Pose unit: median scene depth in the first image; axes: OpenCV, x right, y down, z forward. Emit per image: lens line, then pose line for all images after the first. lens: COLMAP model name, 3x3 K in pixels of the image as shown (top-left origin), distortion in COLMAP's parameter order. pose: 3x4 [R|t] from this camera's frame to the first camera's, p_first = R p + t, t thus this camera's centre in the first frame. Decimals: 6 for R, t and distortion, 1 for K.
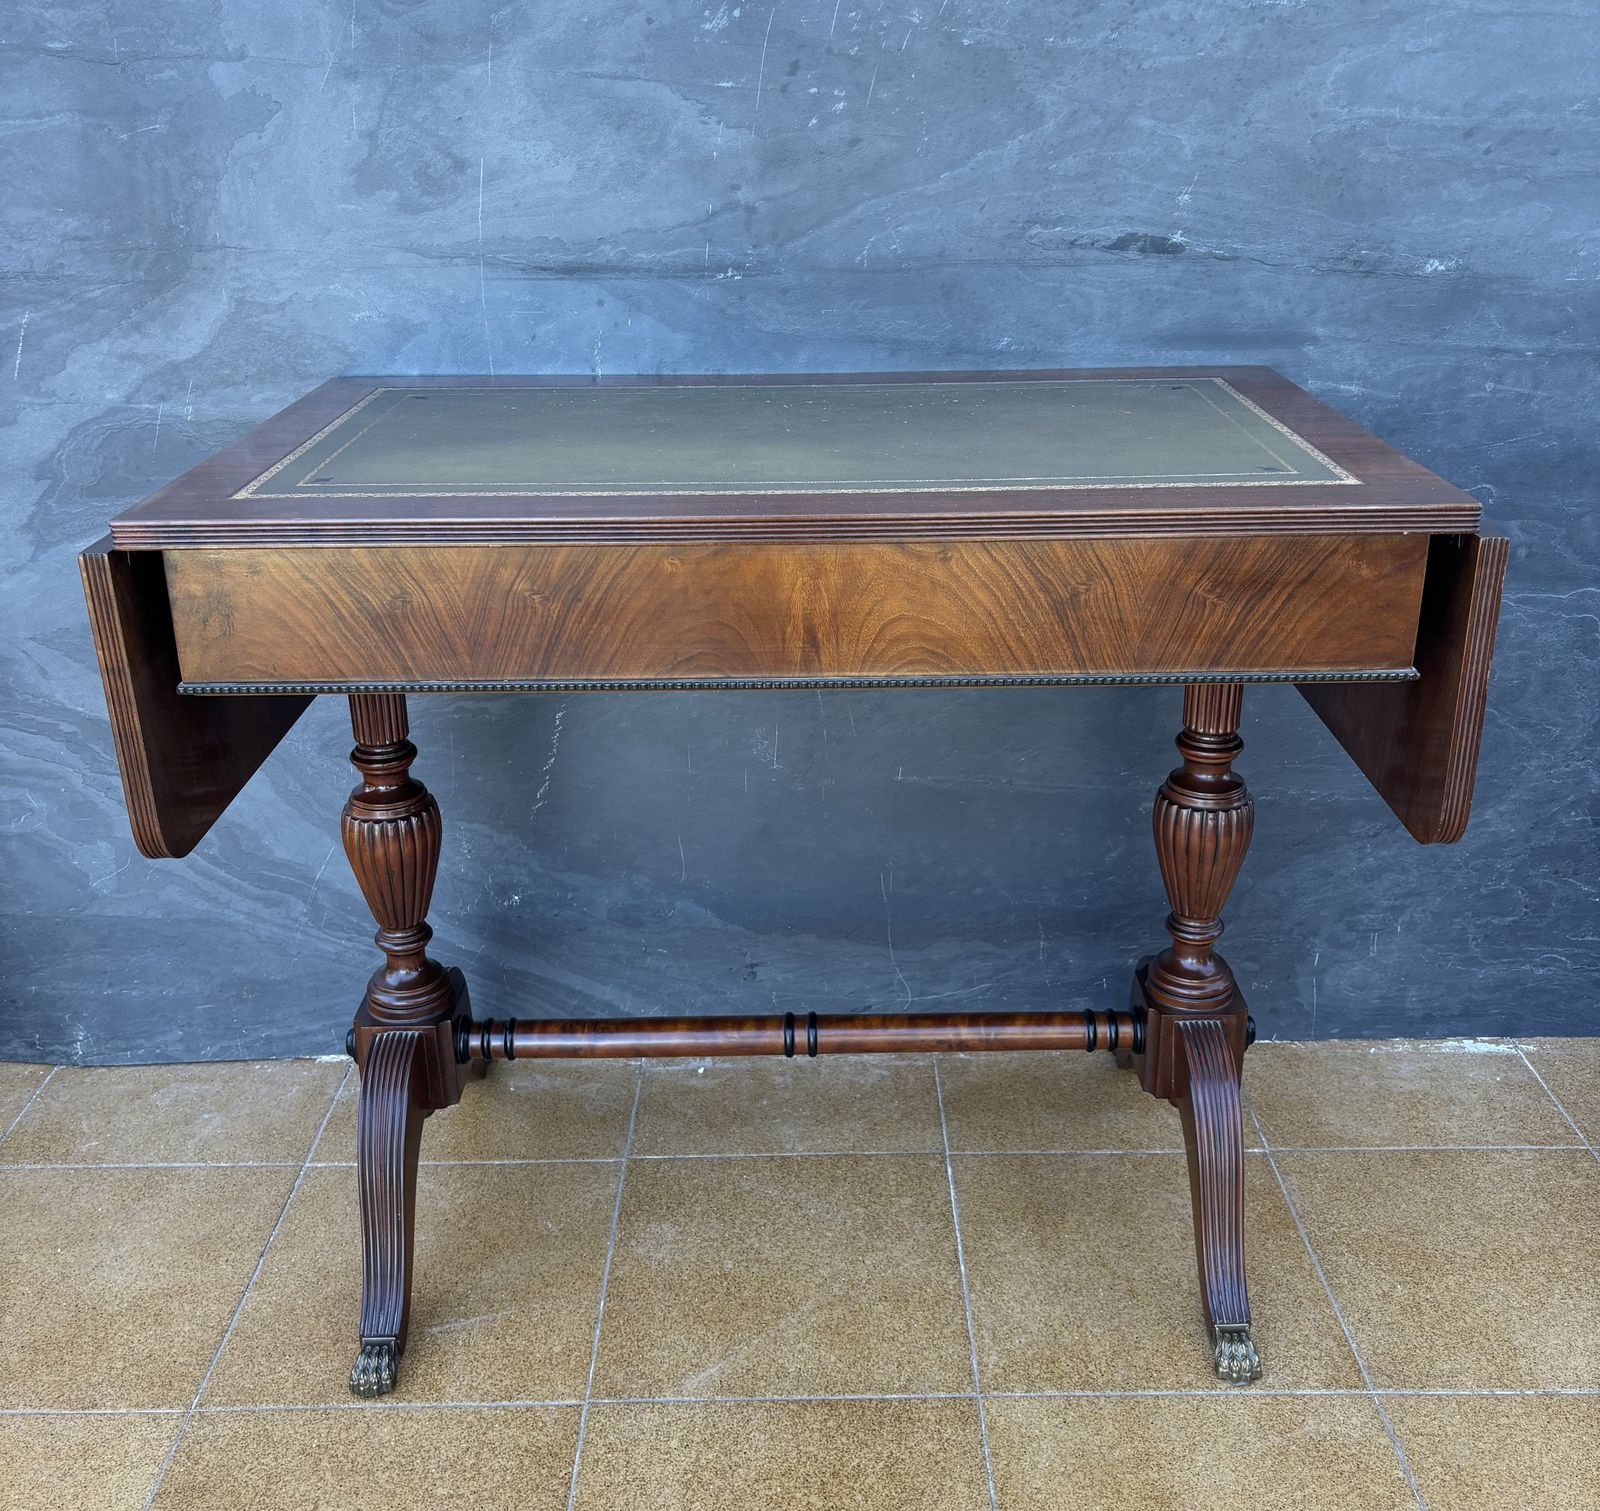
lens RADIAL K [[1630.8, 0, 814.4], [0, 1630.8, 734.2], [0, 0, 1]] dist [0.003600, 0.000000]
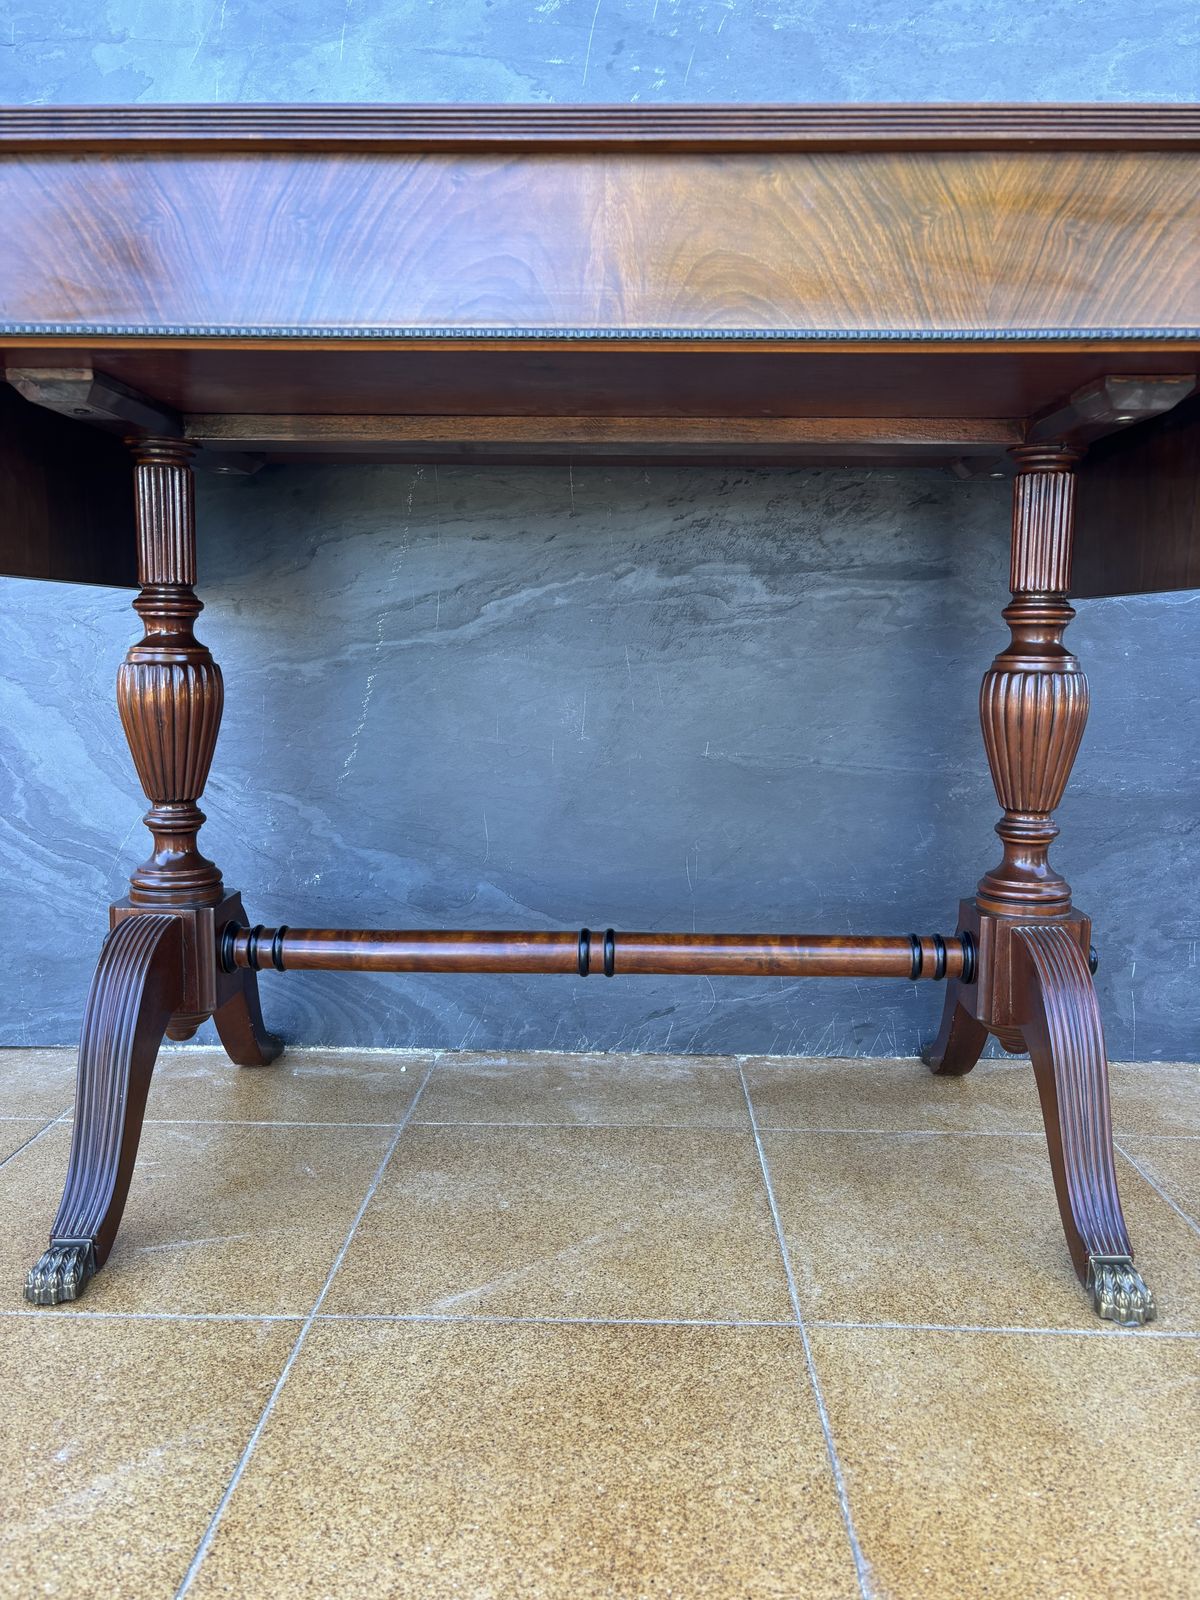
lens RADIAL K [[1223.7, 0, 614.1], [0, 1223.7, 803.3], [0, 0, 1]] dist [0.008009, -0.001899]
pose [[0.999454, 0.024601, -0.022065, 0.014532], [-0.029331, 0.967956, -0.249400, 0.277968], [0.015223, 0.249911, 0.968149, 0.317646]]
